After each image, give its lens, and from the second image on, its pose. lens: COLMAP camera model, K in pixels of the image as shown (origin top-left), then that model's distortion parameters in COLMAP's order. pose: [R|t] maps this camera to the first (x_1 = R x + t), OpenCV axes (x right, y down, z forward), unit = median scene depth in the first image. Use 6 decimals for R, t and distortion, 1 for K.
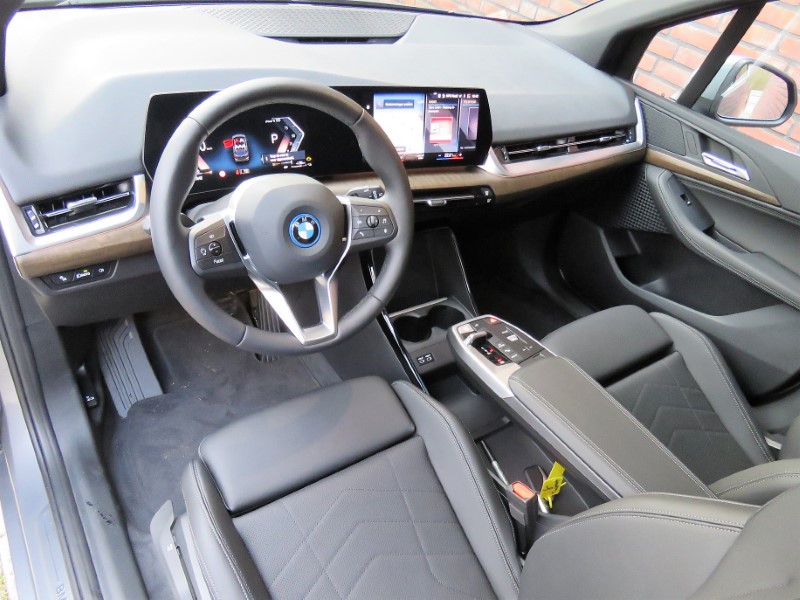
lens RADIAL K [[539.5, 0, 399.5], [0, 539.5, 273.9], [0, 0, 1]] dist [0.002955, -0.000068]
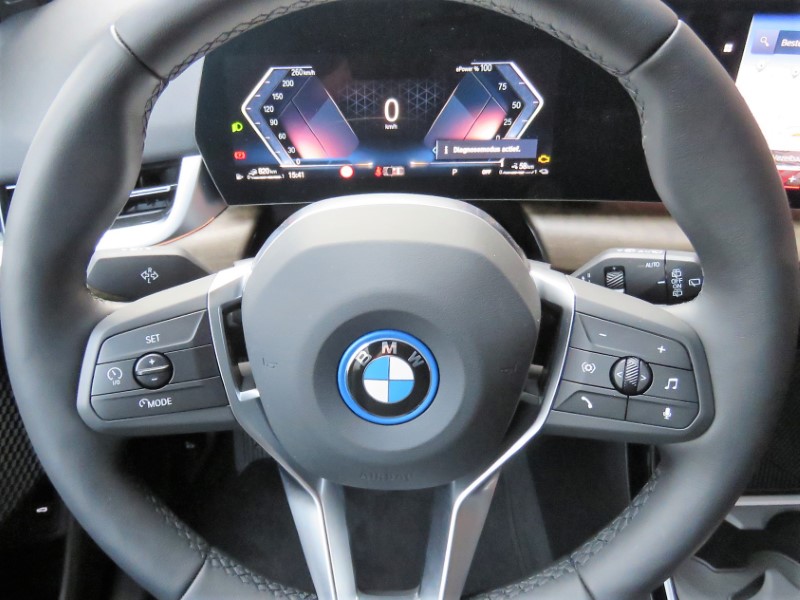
lens RADIAL K [[539.5, 0, 399.5], [0, 539.5, 273.9], [0, 0, 1]] dist [0.002955, -0.000068]
pose [[0.811425, 0.229372, -0.537566, -0.001448], [-0.208769, 0.972842, 0.099974, -0.159633], [0.545898, 0.031105, 0.837274, 0.638921]]
